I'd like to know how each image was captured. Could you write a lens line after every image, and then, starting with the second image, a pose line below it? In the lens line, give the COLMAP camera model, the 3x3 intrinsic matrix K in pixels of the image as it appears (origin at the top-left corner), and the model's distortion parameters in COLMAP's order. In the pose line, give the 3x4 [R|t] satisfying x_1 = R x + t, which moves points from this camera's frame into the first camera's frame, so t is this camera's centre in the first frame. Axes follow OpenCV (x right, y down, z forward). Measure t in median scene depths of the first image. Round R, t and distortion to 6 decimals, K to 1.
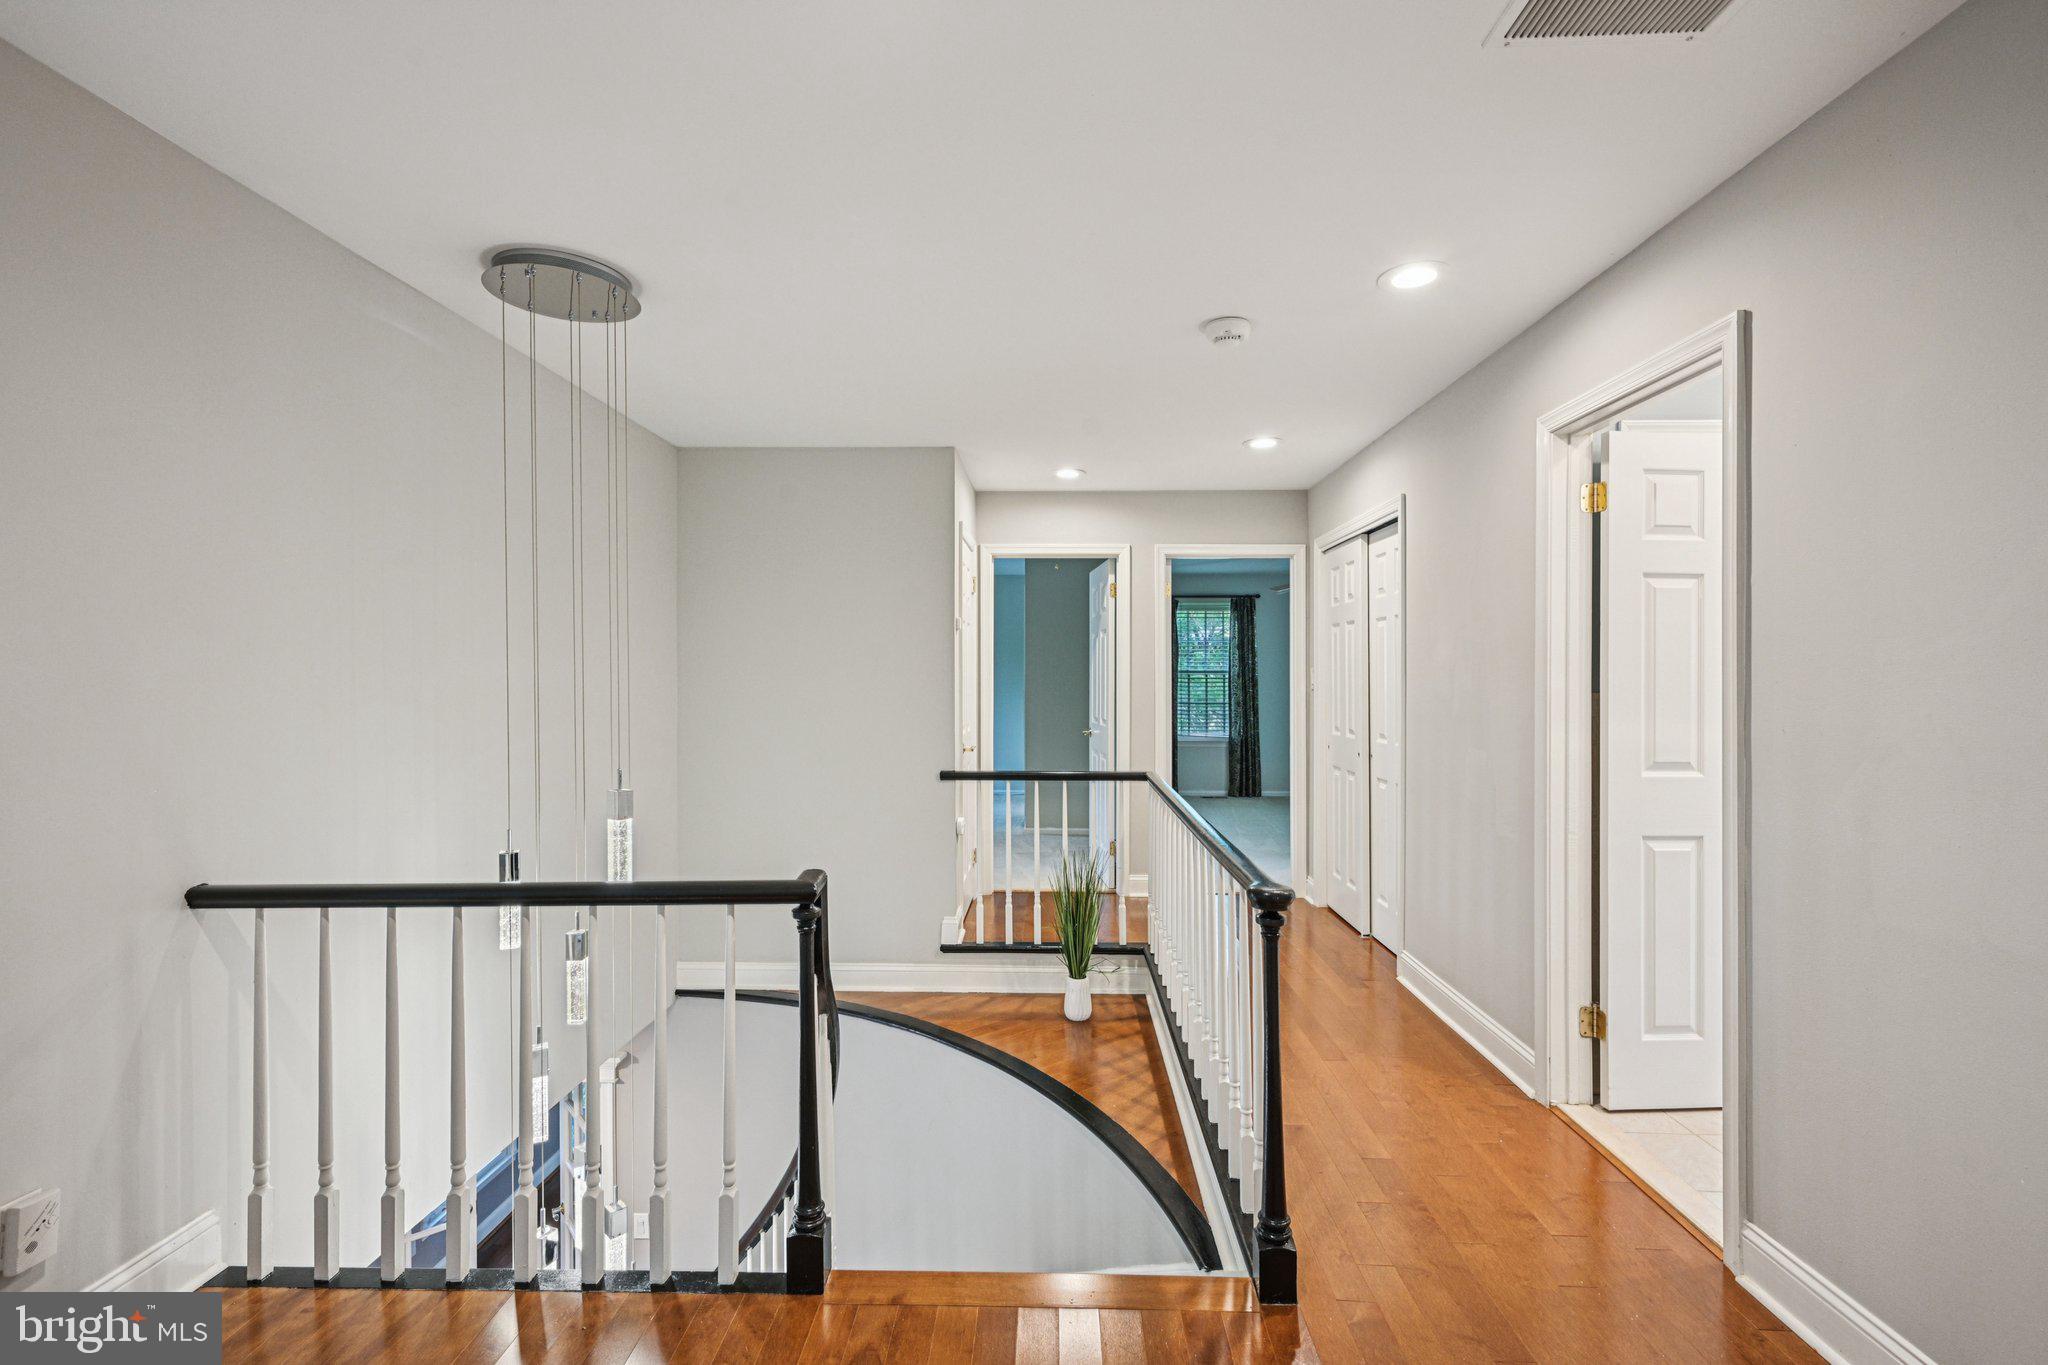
lens RADIAL K [[930.0, 0, 1023.3], [0, 930.0, 665.5], [0, 0, 1]] dist [0.001757, 0.000296]
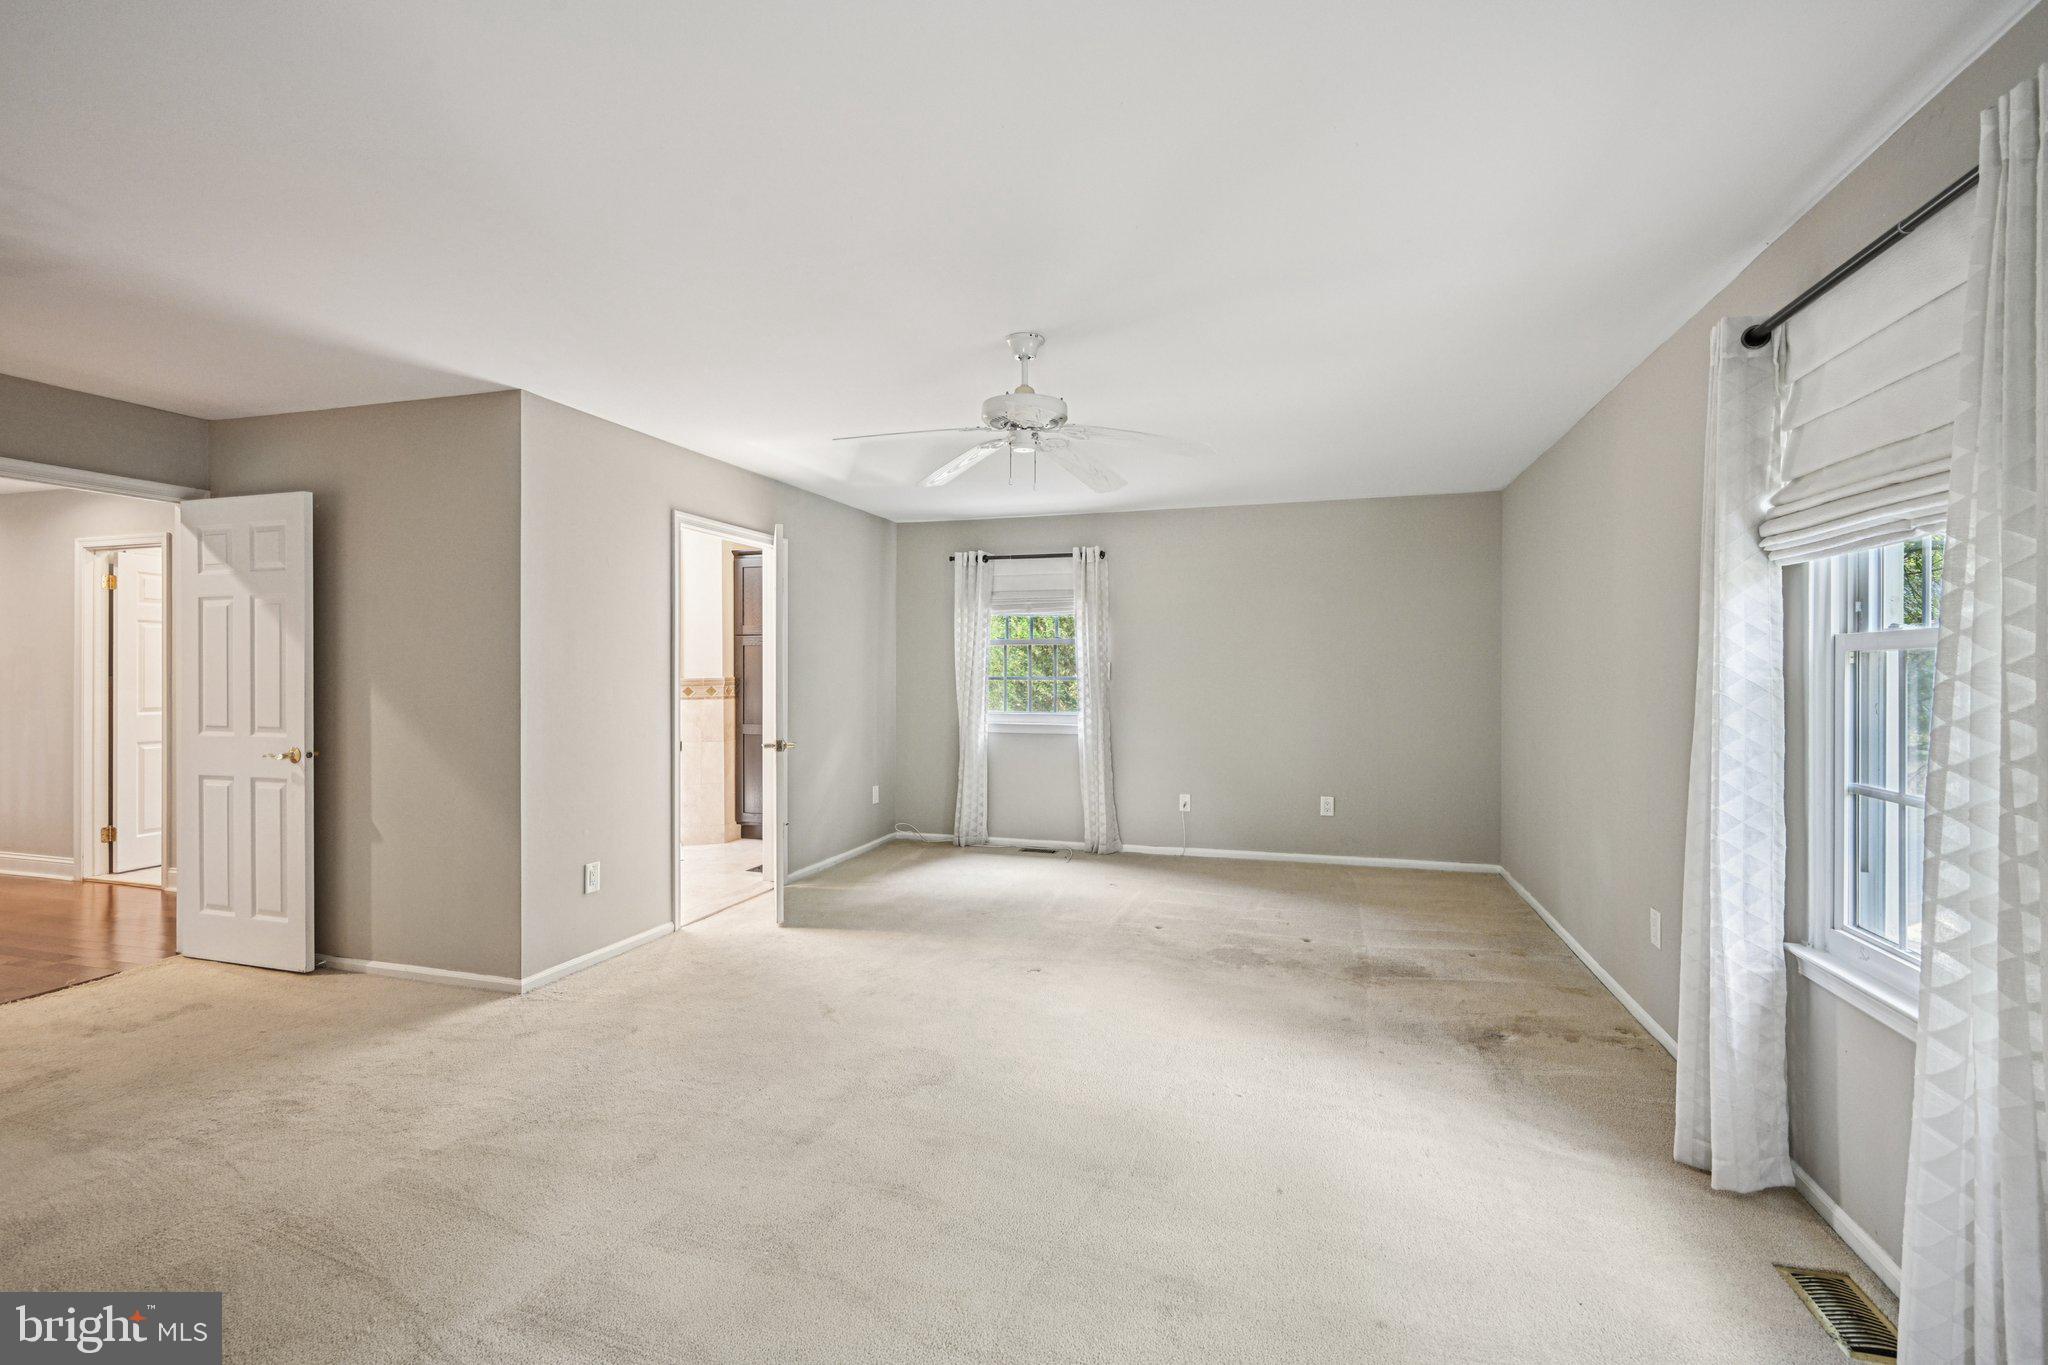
lens RADIAL K [[930.0, 0, 1023.3], [0, 930.0, 665.5], [0, 0, 1]] dist [0.001757, 0.000296]
pose [[0.279287, -0.000422, 0.960208, -0.814339], [-0.000122, 1.000000, 0.000475, 0.004393], [-0.960208, -0.000250, 0.279286, -1.539104]]
